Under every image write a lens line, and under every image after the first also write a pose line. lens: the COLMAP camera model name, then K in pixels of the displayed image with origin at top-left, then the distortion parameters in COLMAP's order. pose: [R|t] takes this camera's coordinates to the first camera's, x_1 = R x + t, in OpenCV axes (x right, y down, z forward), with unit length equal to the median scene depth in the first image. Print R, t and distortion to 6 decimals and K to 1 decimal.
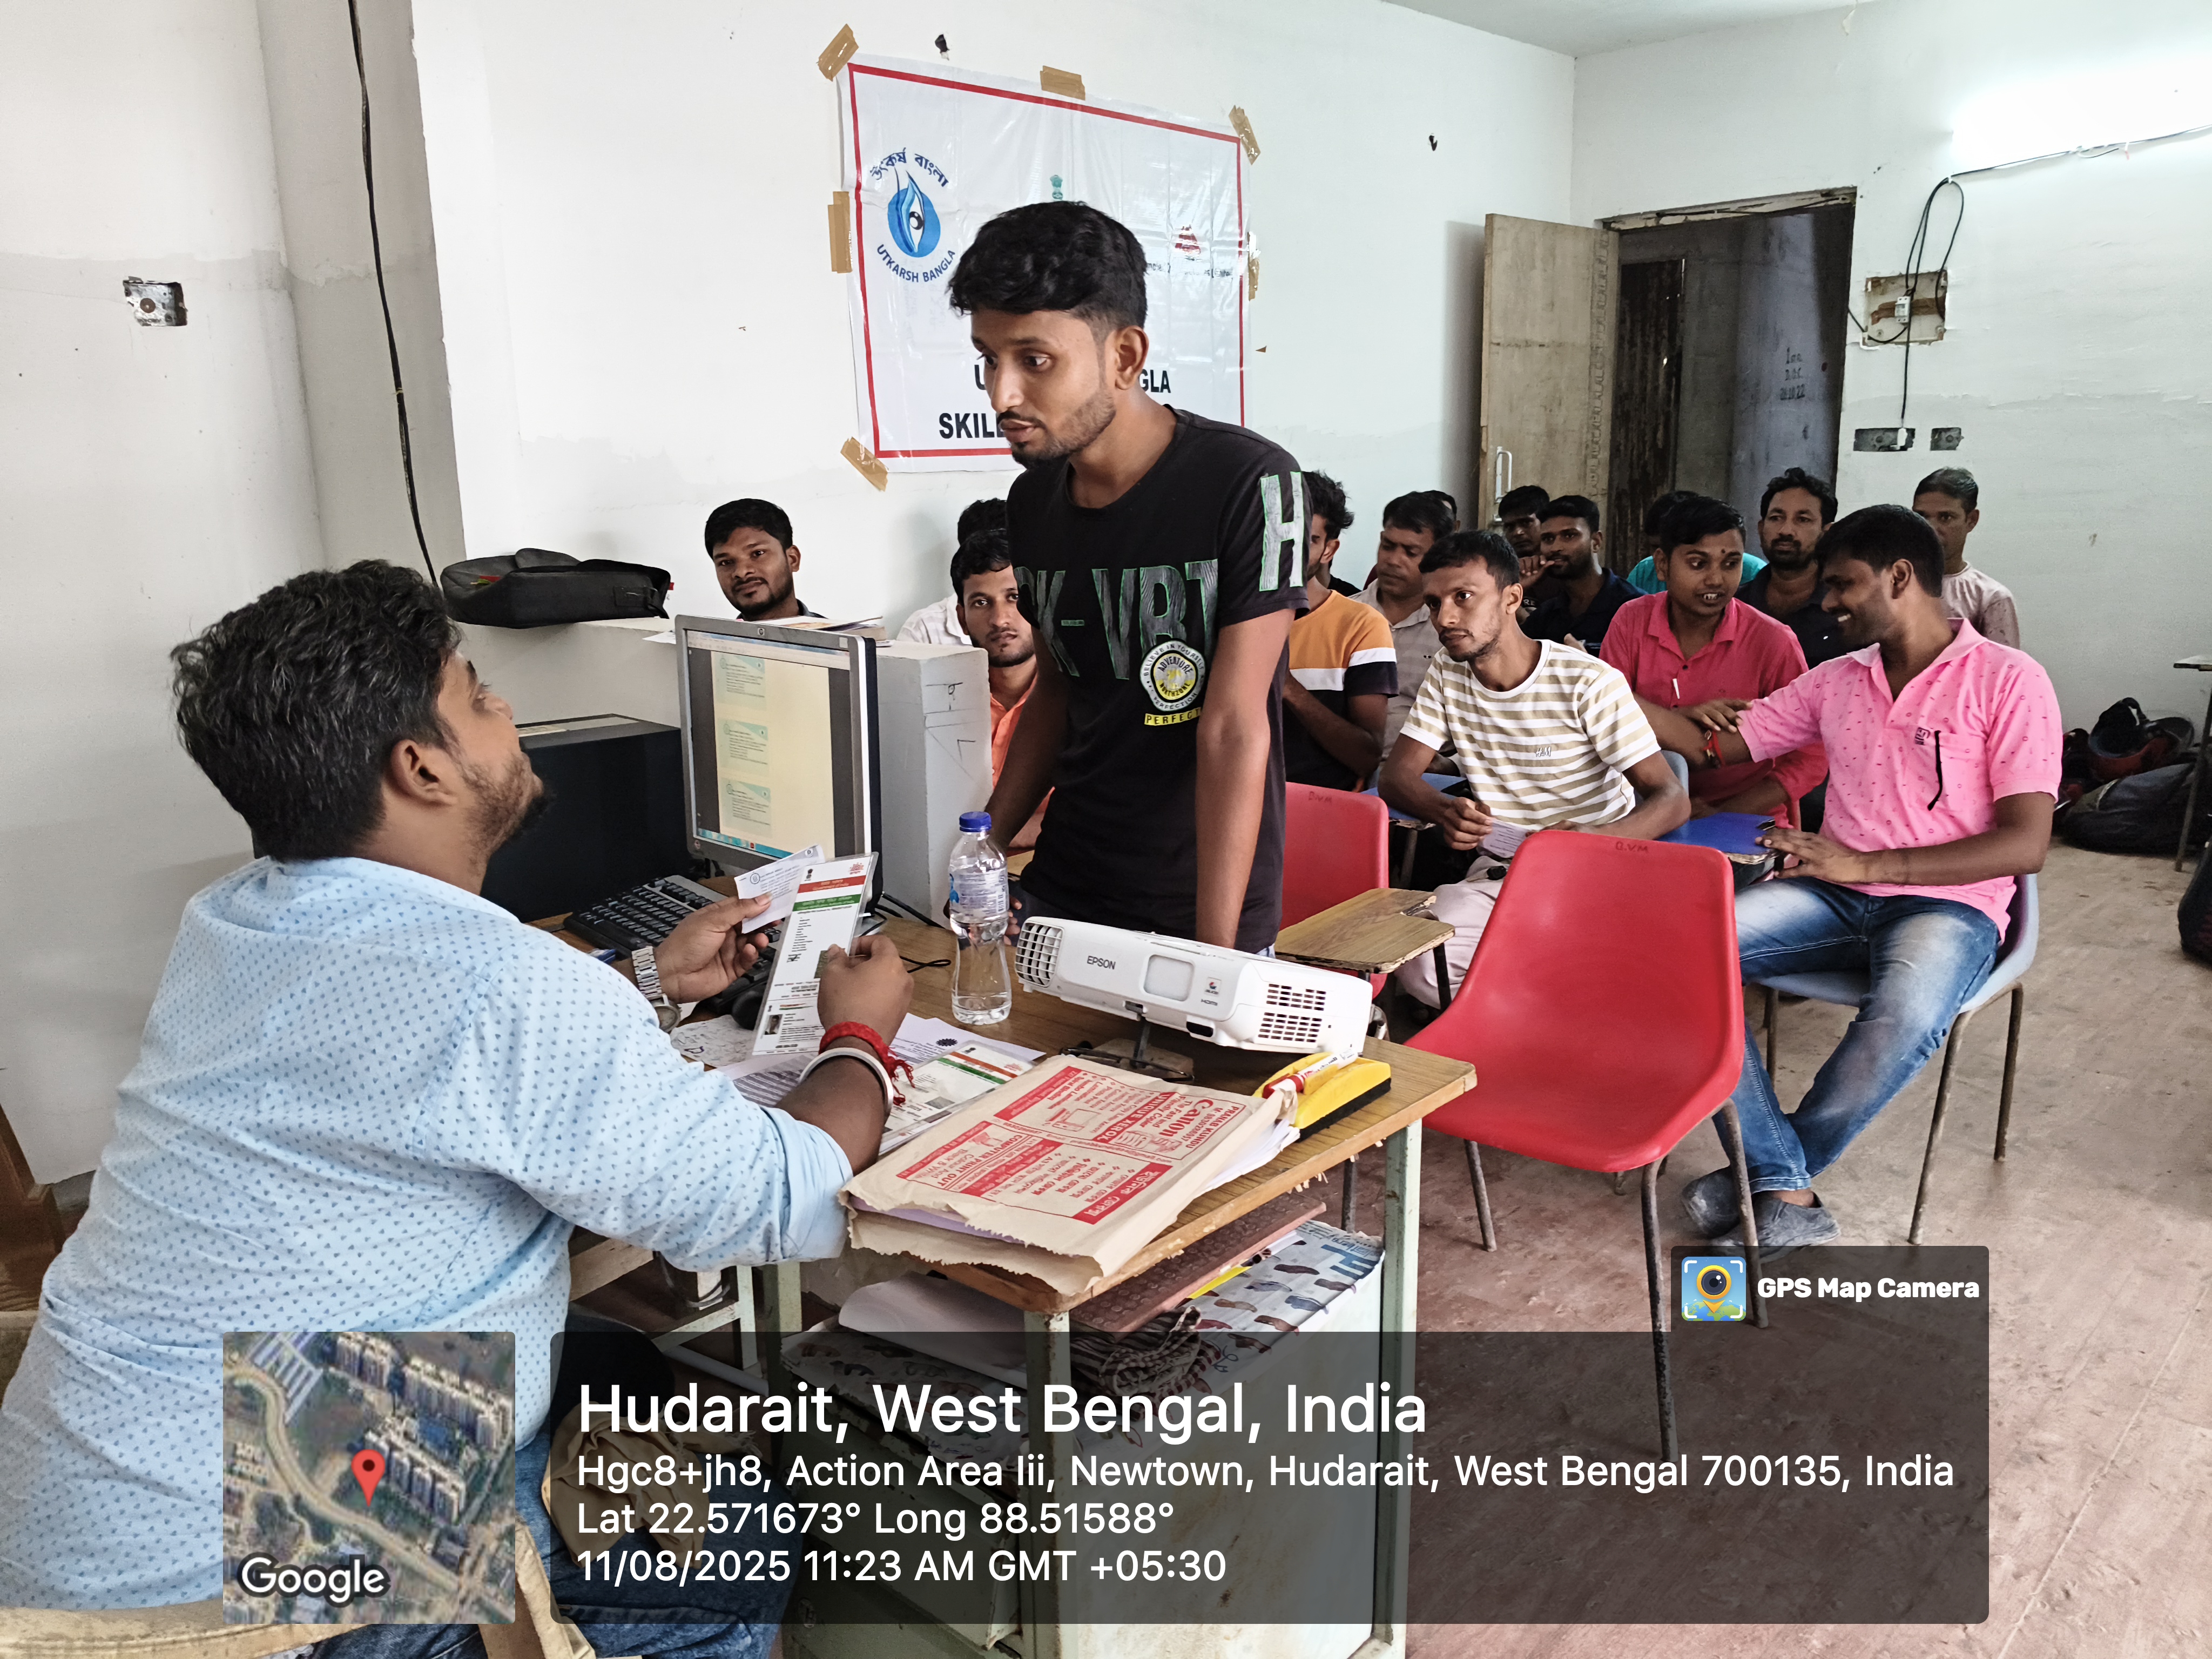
lens RADIAL K [[1675.2, 0, 1106.0], [0, 1675.2, 829.5], [0, 0, 1]] dist [0.059633, -0.124424]
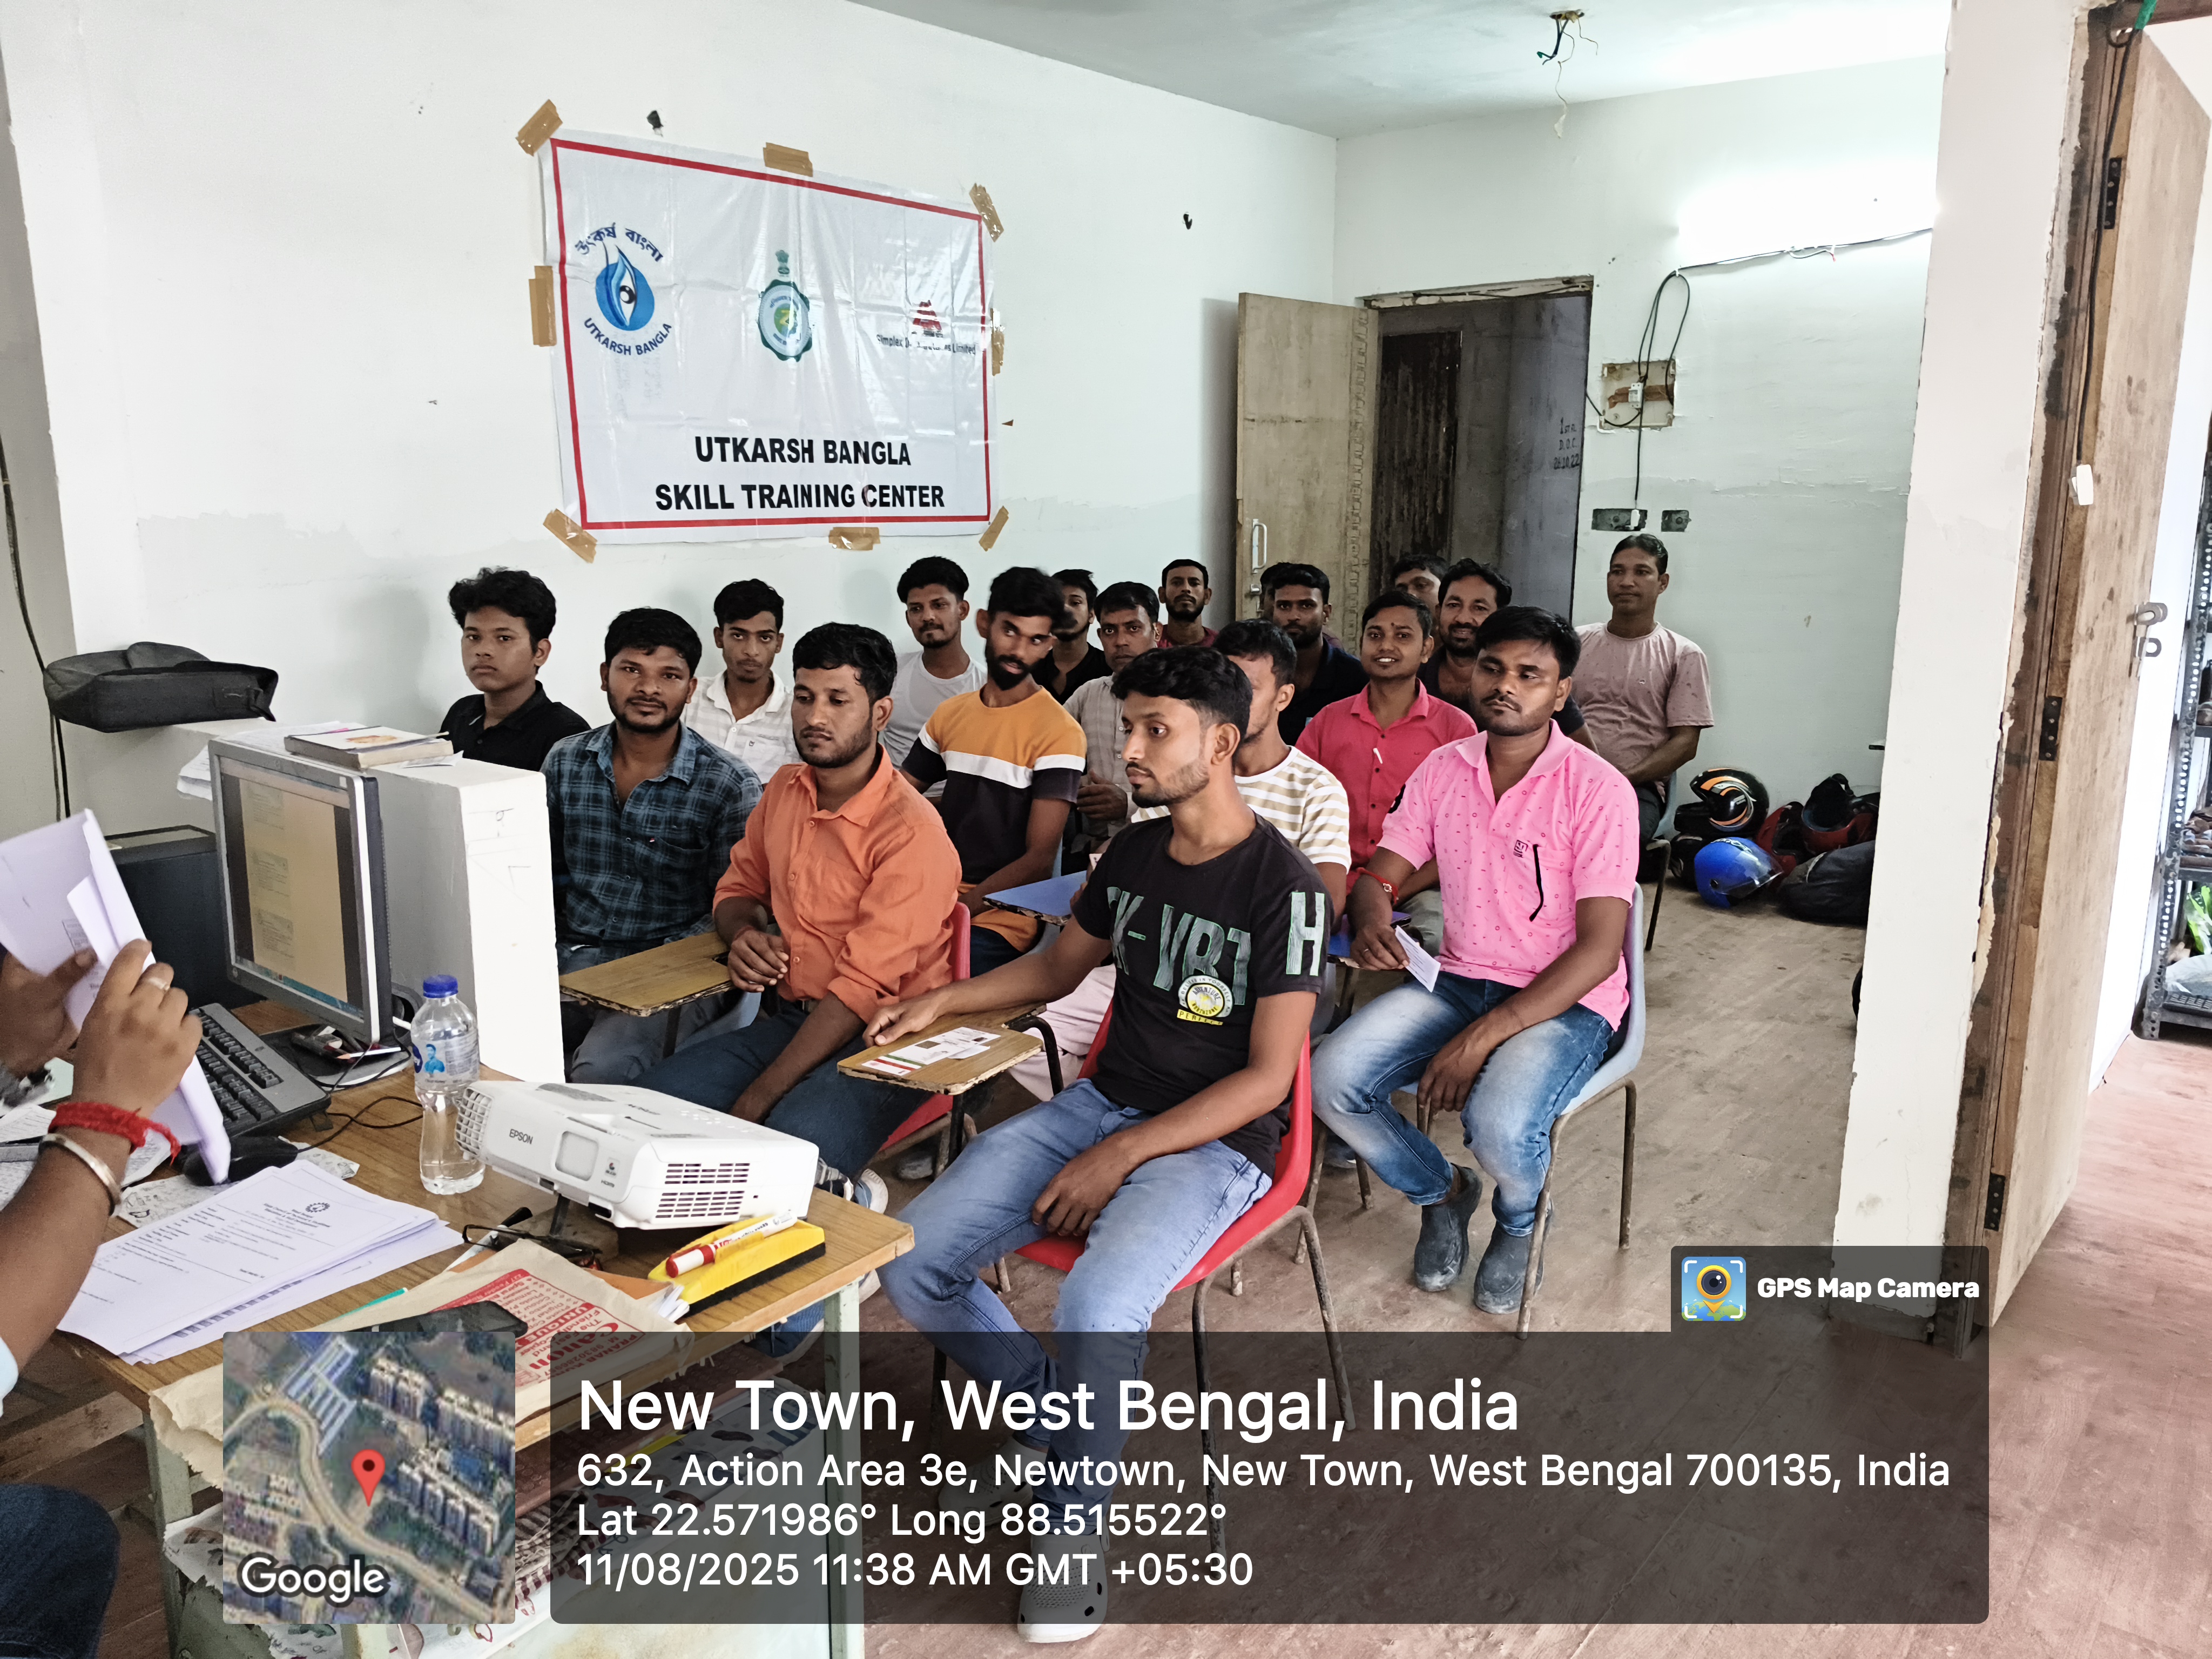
lens RADIAL K [[1661.9, 0, 1103.6], [0, 1661.9, 830.8], [0, 0, 1]] dist [0.109308, -0.224549]
pose [[0.997233, 0.007535, 0.073961, 0.082691], [-0.006573, 0.999891, -0.013238, -0.028274], [-0.074052, 0.012716, 0.997173, -0.007475]]
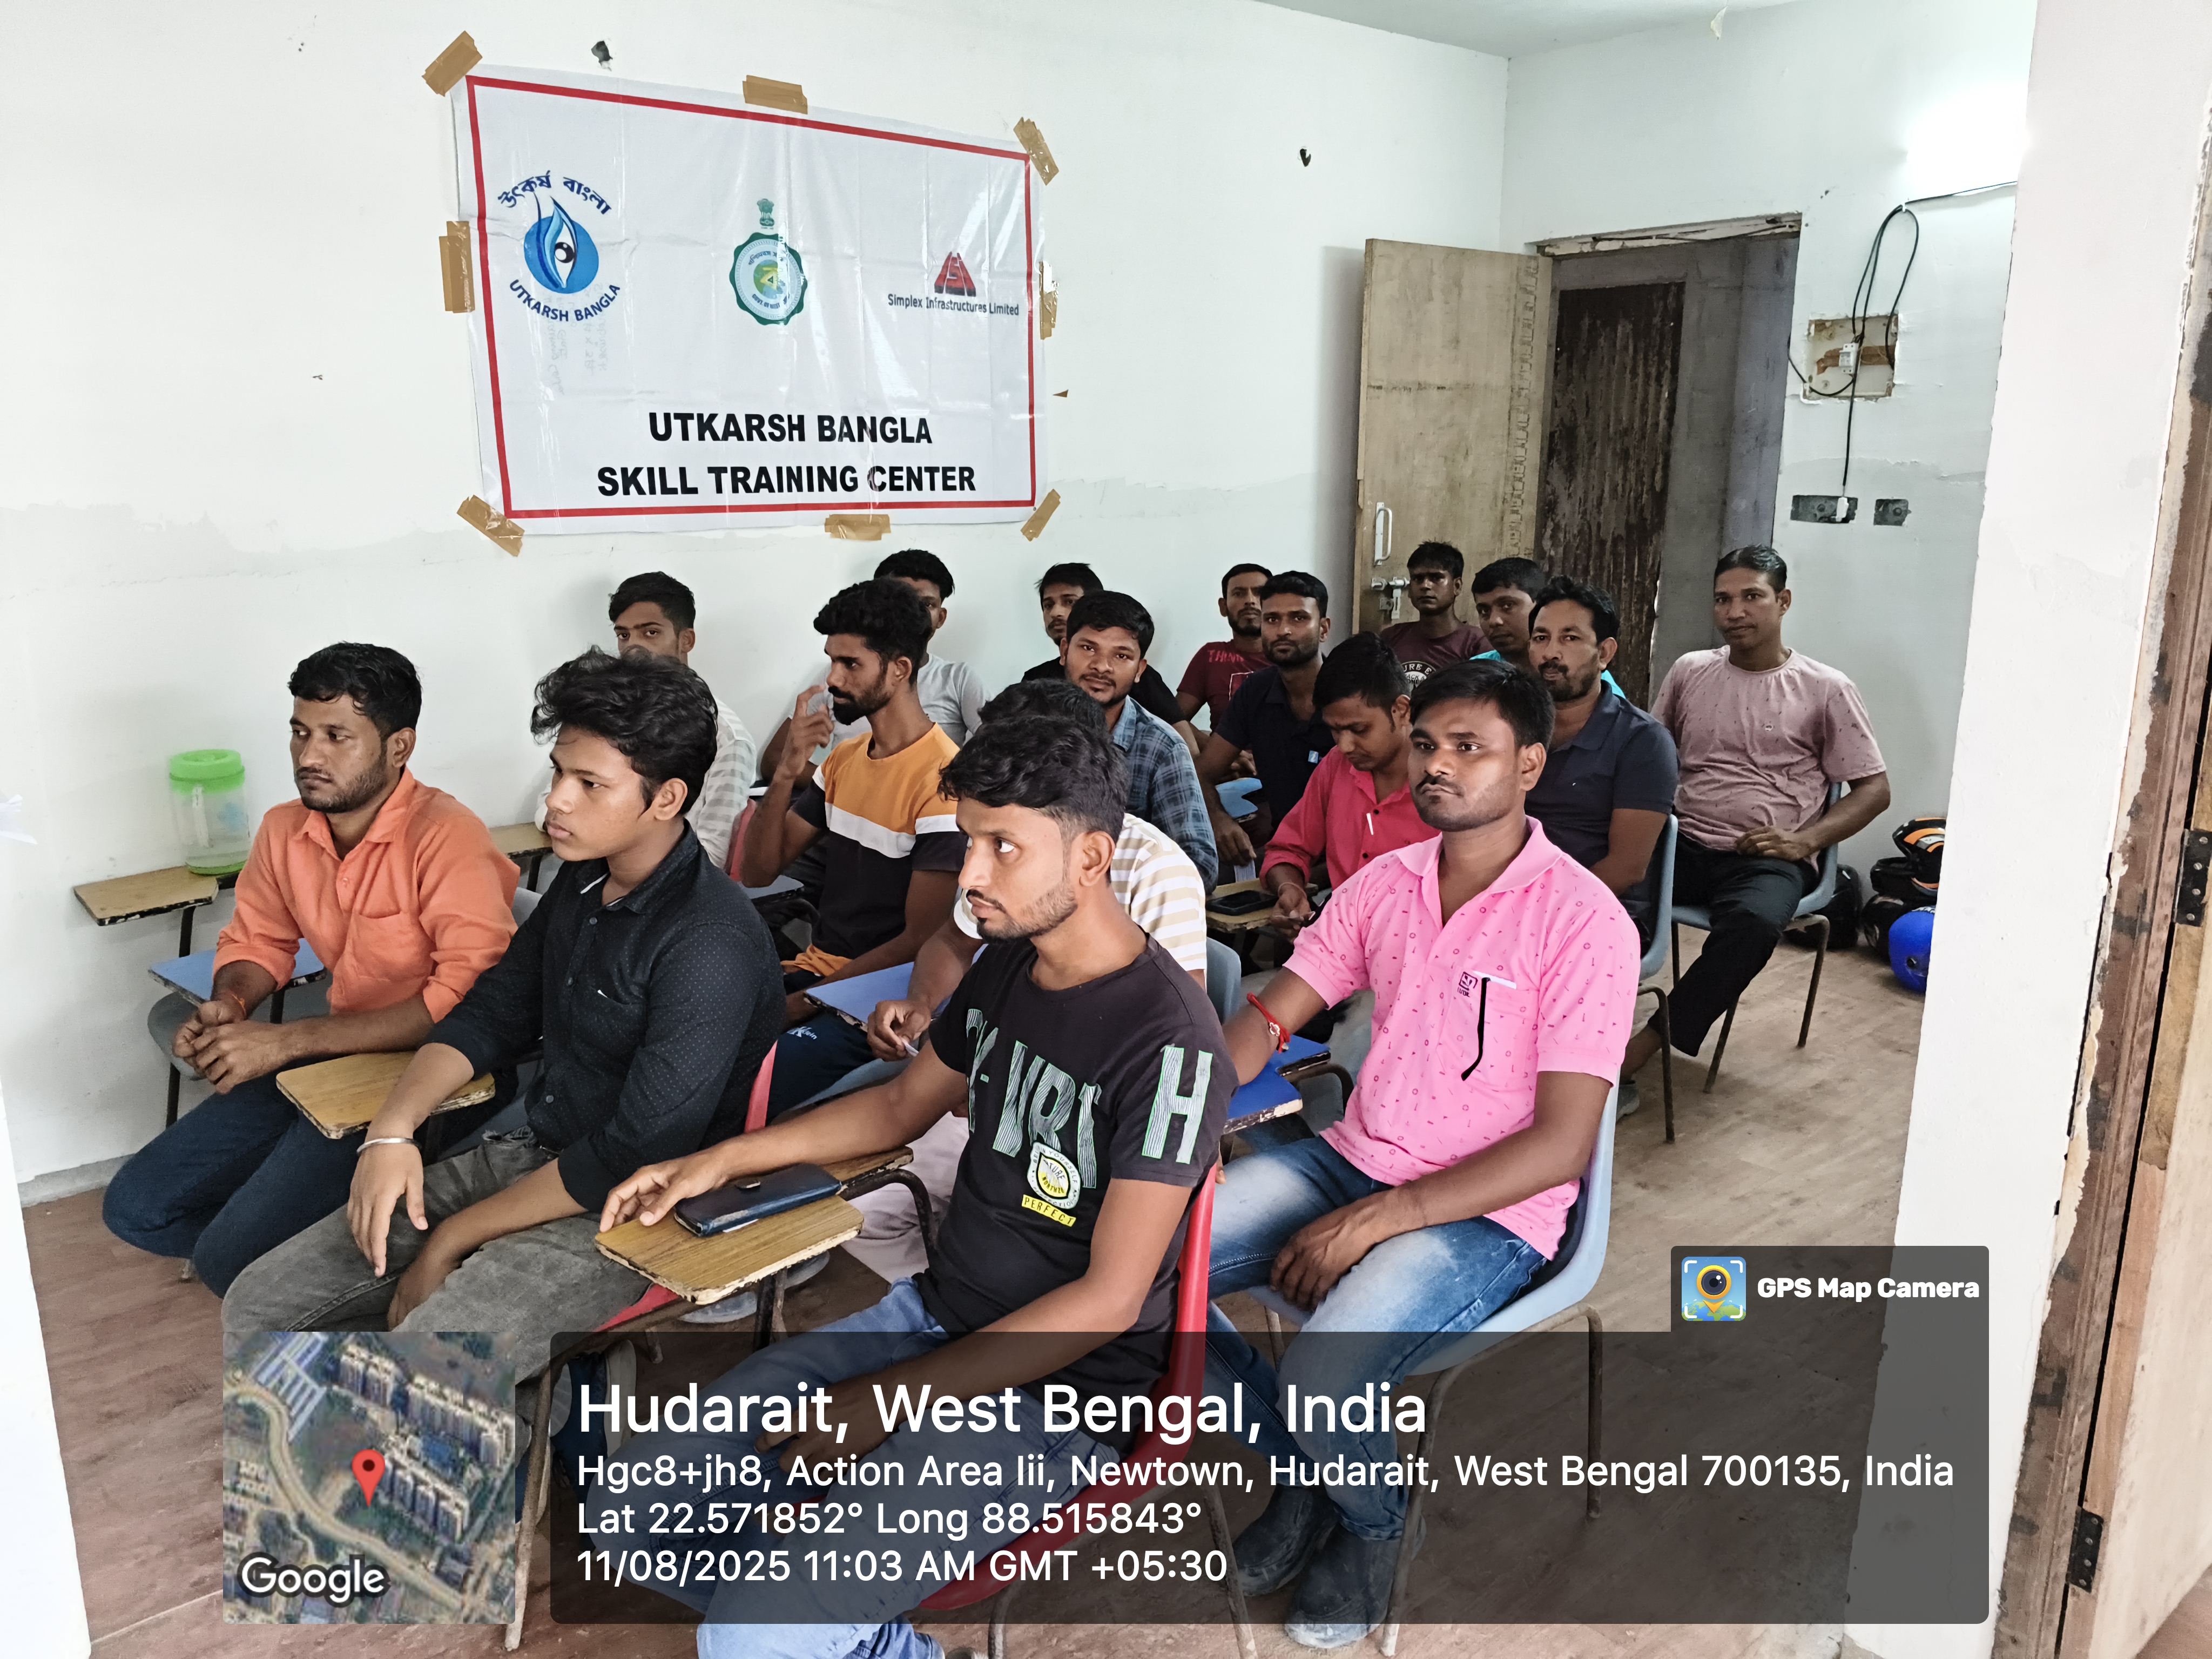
lens RADIAL K [[1675.2, 0, 1106.0], [0, 1675.2, 829.5], [0, 0, 1]] dist [0.059633, -0.124424]
pose [[0.993615, 0.049910, -0.101189, 0.231261], [-0.048889, 0.998725, 0.012541, -0.073423], [0.101686, -0.007514, 0.994788, 0.130104]]
